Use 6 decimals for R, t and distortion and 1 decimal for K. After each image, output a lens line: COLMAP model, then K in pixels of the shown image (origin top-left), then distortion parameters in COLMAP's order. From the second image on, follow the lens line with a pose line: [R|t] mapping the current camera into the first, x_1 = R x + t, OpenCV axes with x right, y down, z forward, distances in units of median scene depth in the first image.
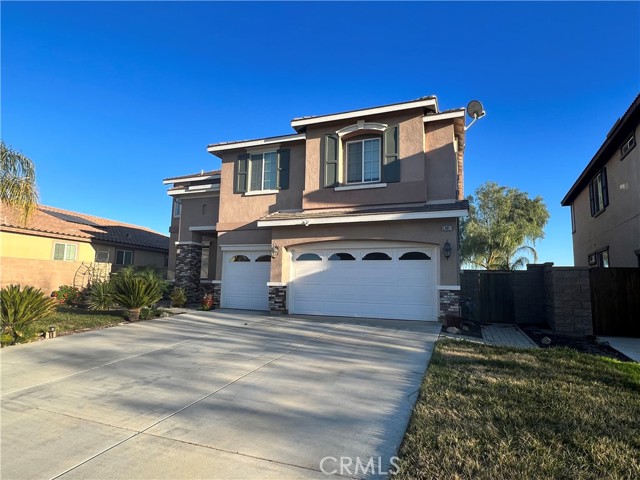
lens RADIAL K [[357.8, 0, 319.8], [0, 357.8, 237.5], [0, 0, 1]] dist [0.002324, -0.000010]
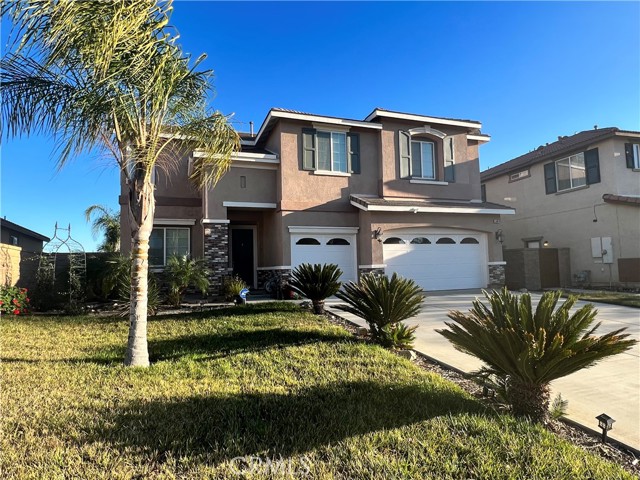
lens RADIAL K [[370.4, 0, 319.5], [0, 370.4, 241.9], [0, 0, 1]] dist [-0.001724, -0.000038]
pose [[0.758073, 0.011172, 0.652074, -0.872299], [-0.042656, 0.998562, 0.032482, 0.028954], [-0.650773, -0.052438, 0.757459, 0.266545]]
